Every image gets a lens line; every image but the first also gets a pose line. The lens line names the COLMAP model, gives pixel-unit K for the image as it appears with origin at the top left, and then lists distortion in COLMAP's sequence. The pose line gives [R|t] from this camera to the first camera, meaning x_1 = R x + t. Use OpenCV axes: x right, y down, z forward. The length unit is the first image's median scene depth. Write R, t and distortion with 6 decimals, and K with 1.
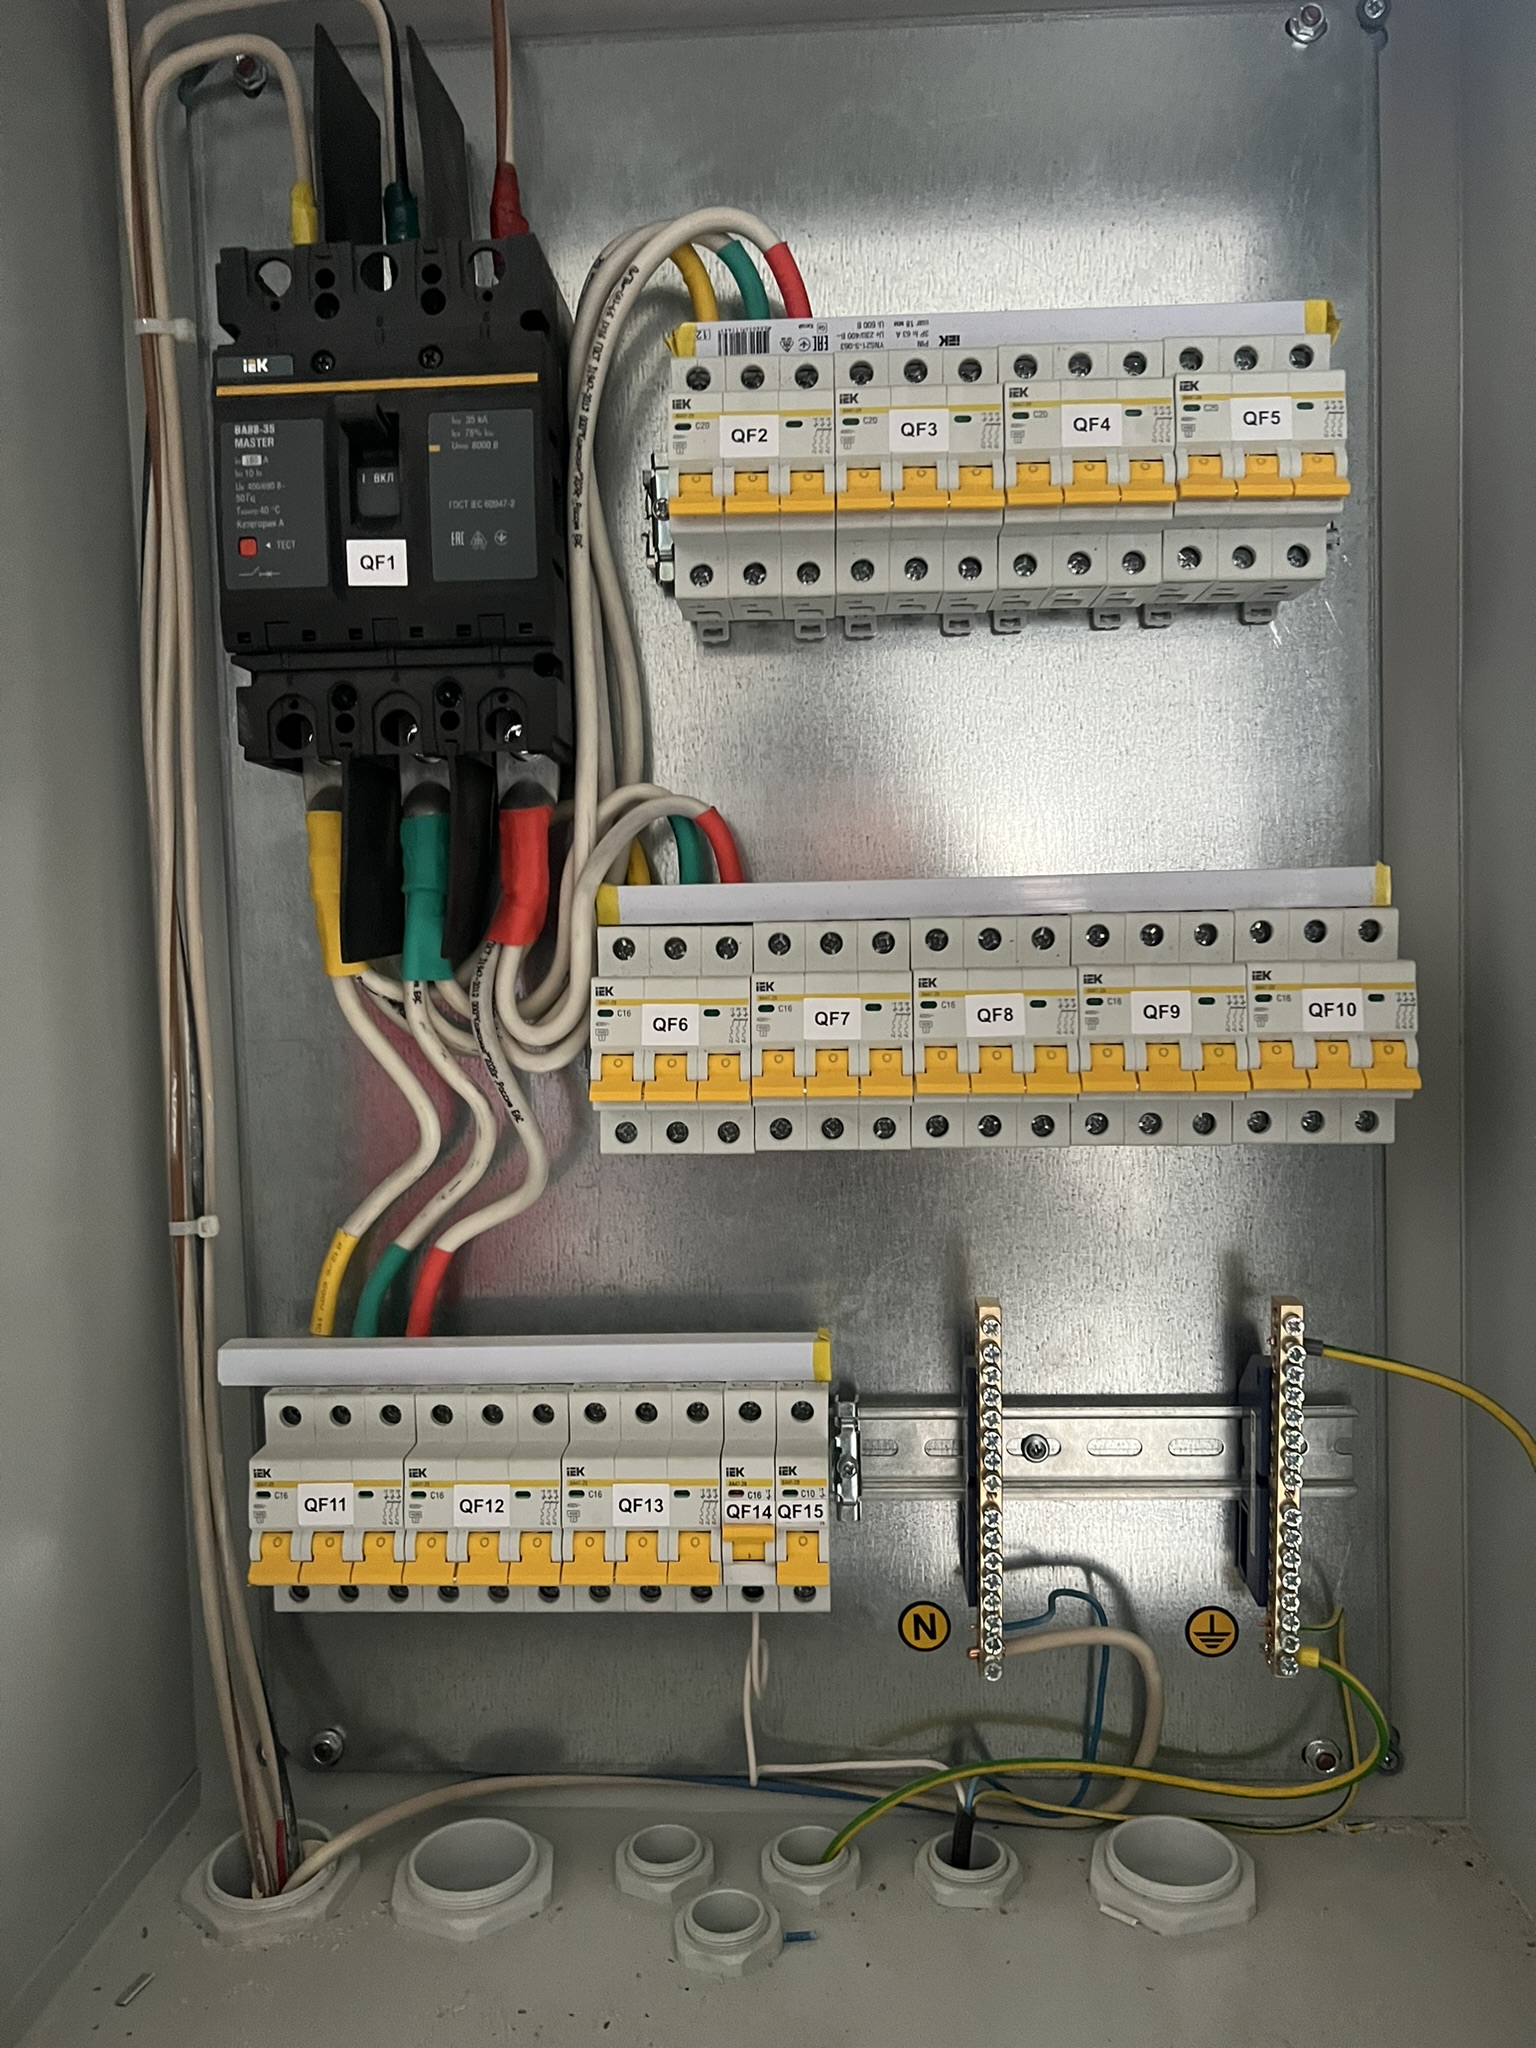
lens RADIAL K [[1597.6, 0, 756.4], [0, 1597.6, 963.6], [0, 0, 1]] dist [0.021838, -0.058583]
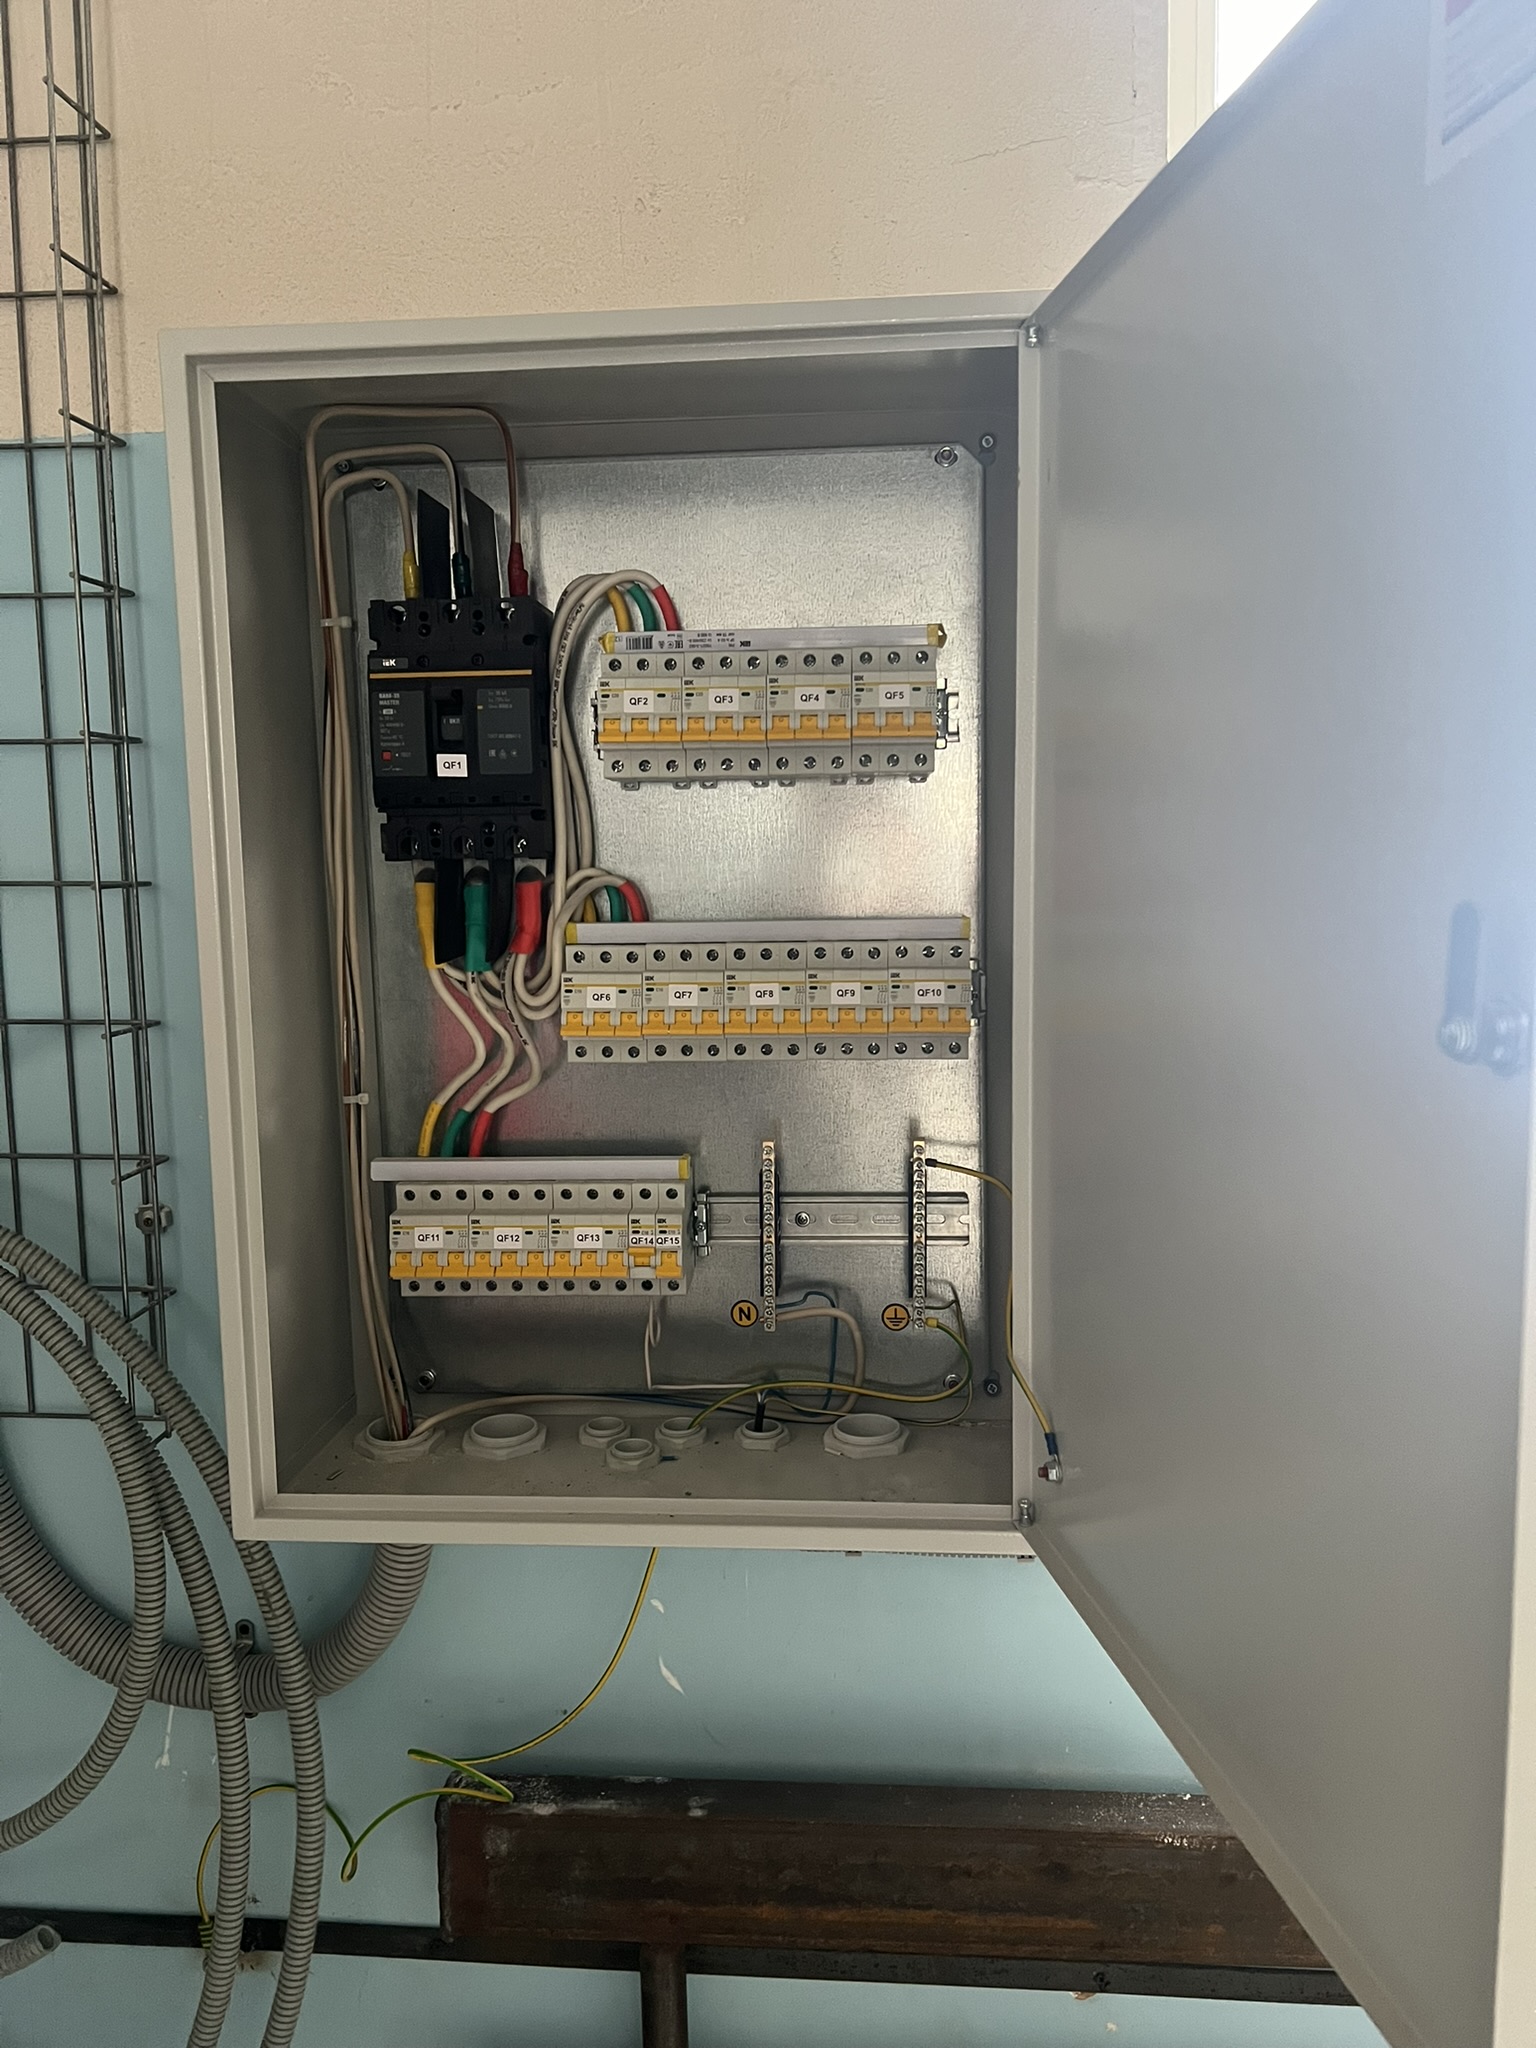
lens RADIAL K [[1597.6, 0, 771.3], [0, 1597.6, 1008.3], [0, 0, 1]] dist [0.021838, -0.058583]
pose [[0.999809, 0.007806, -0.017937, 0.183525], [-0.006414, 0.997059, 0.076374, -0.095774], [0.018480, -0.076244, 0.996918, -0.924319]]
